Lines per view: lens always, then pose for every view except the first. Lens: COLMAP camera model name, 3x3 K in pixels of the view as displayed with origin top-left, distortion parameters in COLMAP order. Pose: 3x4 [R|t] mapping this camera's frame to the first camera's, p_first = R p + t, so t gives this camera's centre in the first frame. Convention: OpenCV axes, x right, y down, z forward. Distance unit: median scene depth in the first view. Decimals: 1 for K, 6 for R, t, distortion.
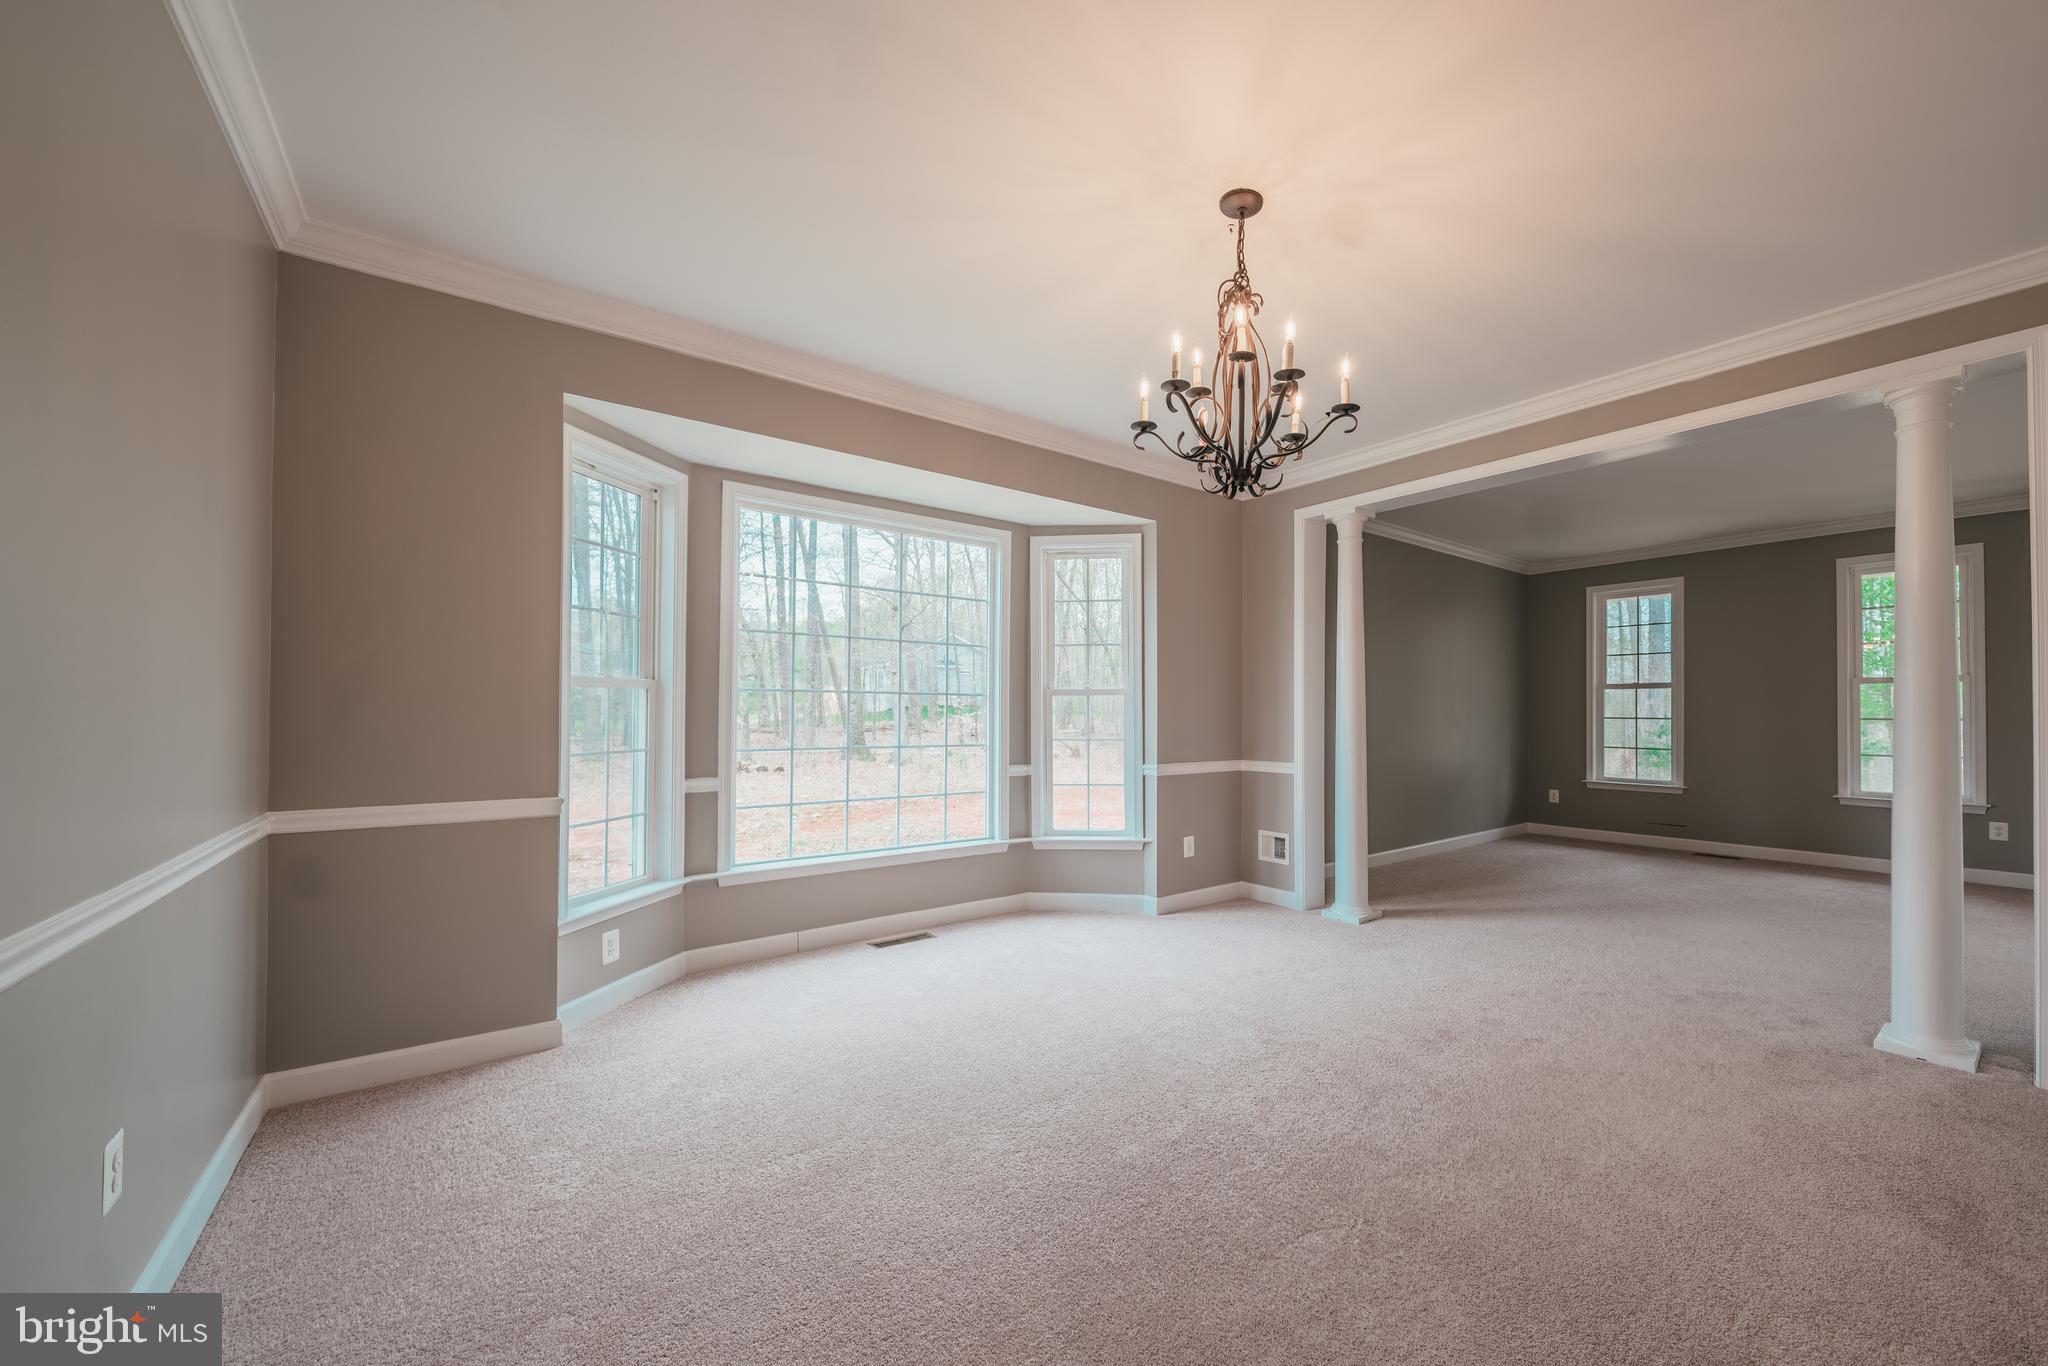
lens RADIAL K [[788.1, 0, 1144.9], [0, 788.1, 701.8], [0, 0, 1]] dist [-0.001884, 0.000060]
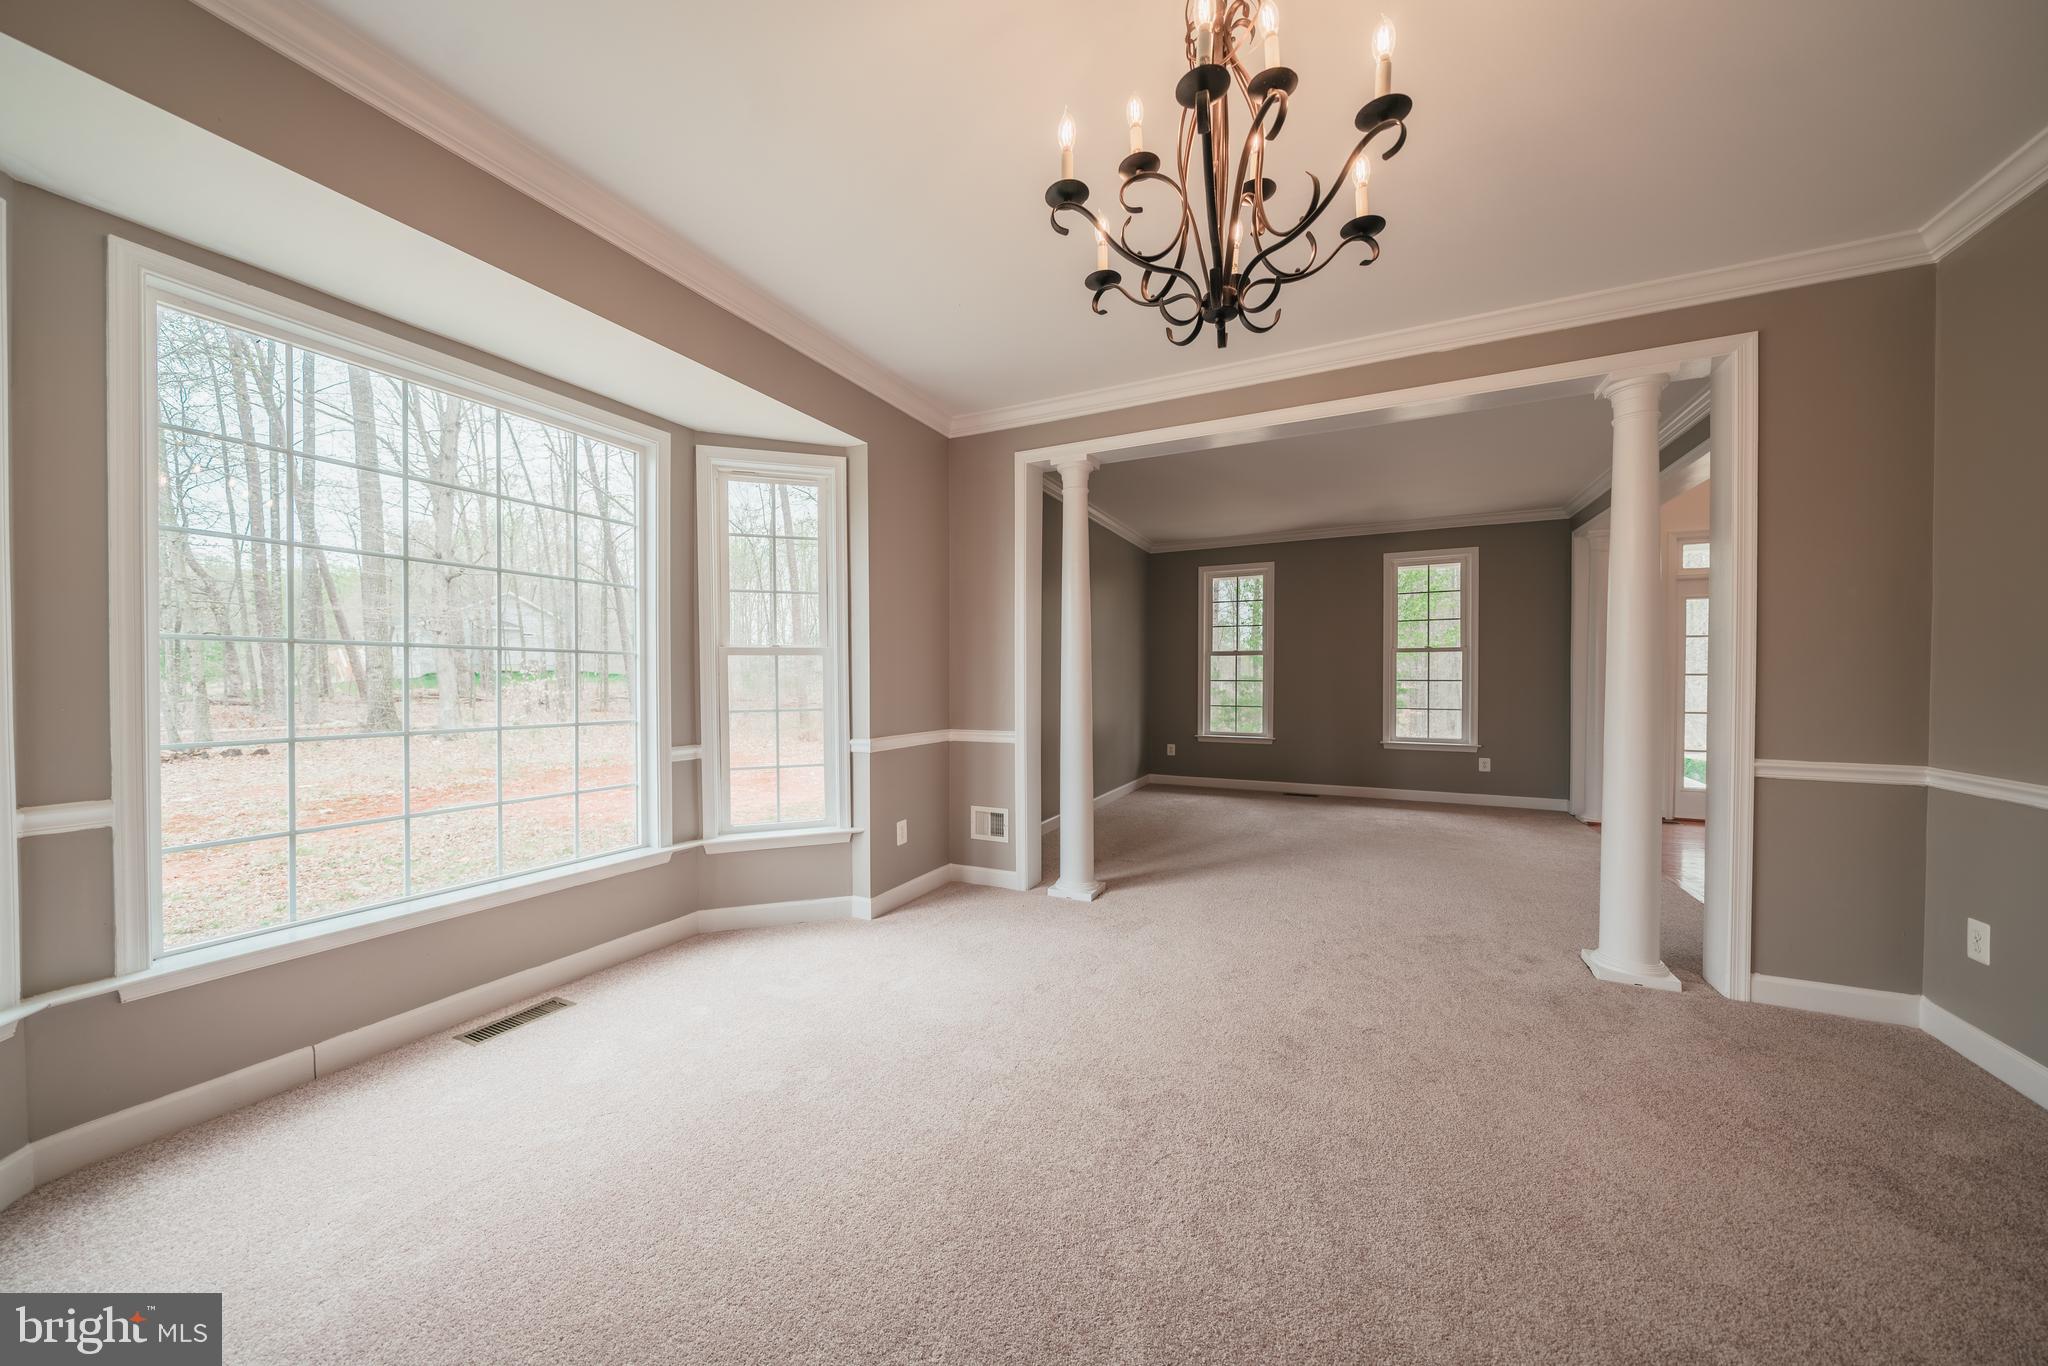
lens RADIAL K [[695.7, 0, 1016.0], [0, 695.7, 688.7], [0, 0, 1]] dist [-0.003371, -0.000231]
pose [[0.922913, -0.008667, 0.384911, -0.123162], [-0.002792, 0.999570, 0.029200, 0.004497], [-0.384999, -0.028023, 0.922491, 0.263692]]
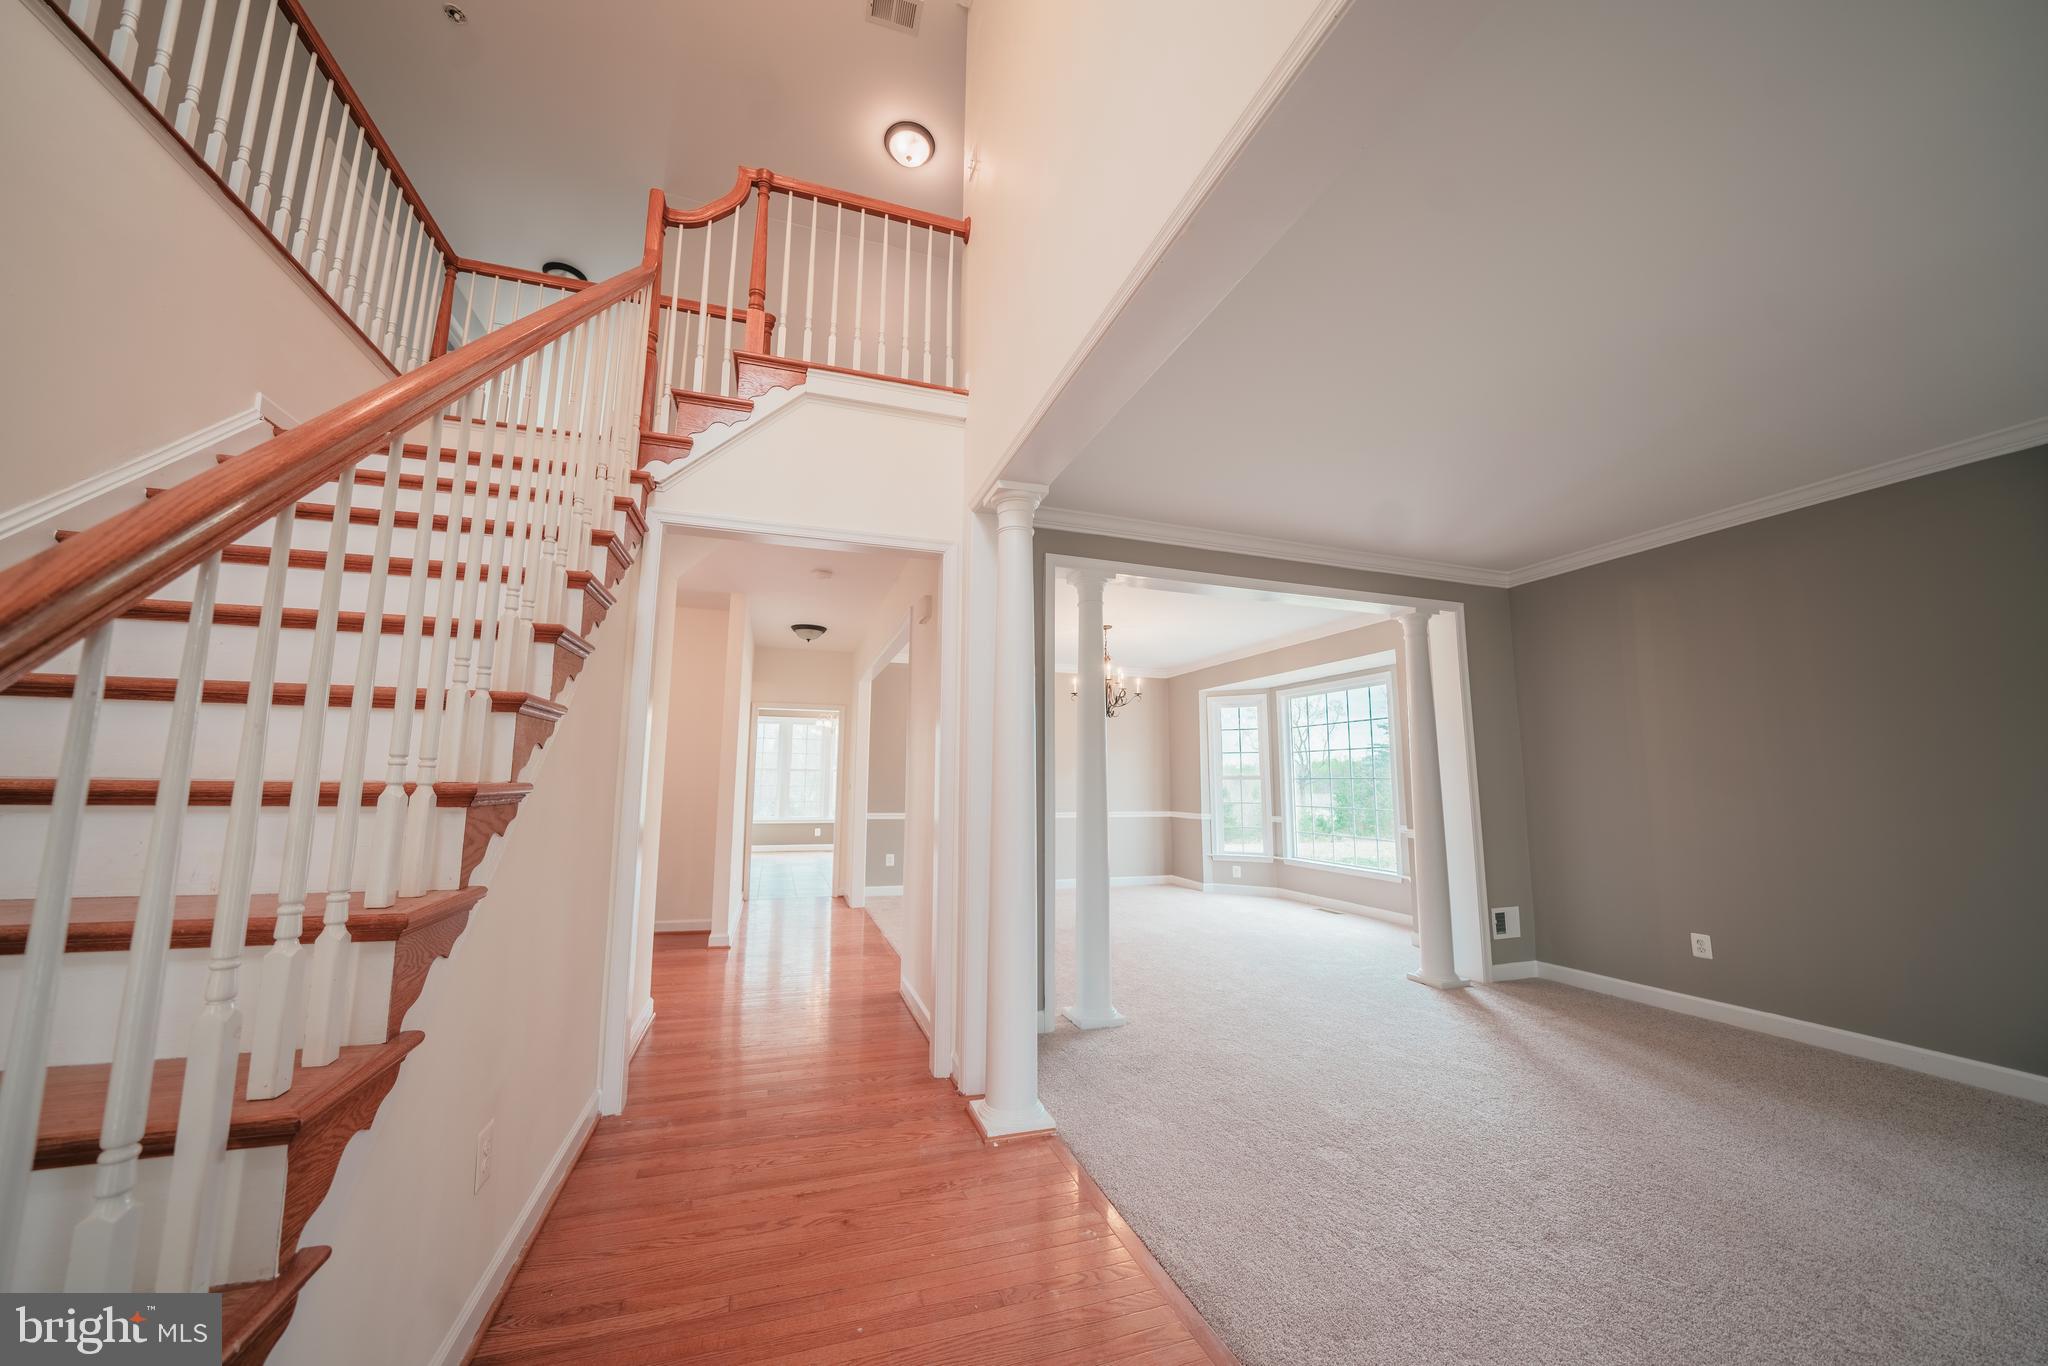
lens RADIAL K [[695.7, 0, 1016.6], [0, 695.7, 686.5], [0, 0, 1]] dist [-0.003371, -0.000231]
pose [[-0.385479, -0.139429, -0.912121, 1.344636], [0.001566, 0.988417, -0.151754, 0.020459], [0.922715, -0.059926, -0.380796, 0.843613]]
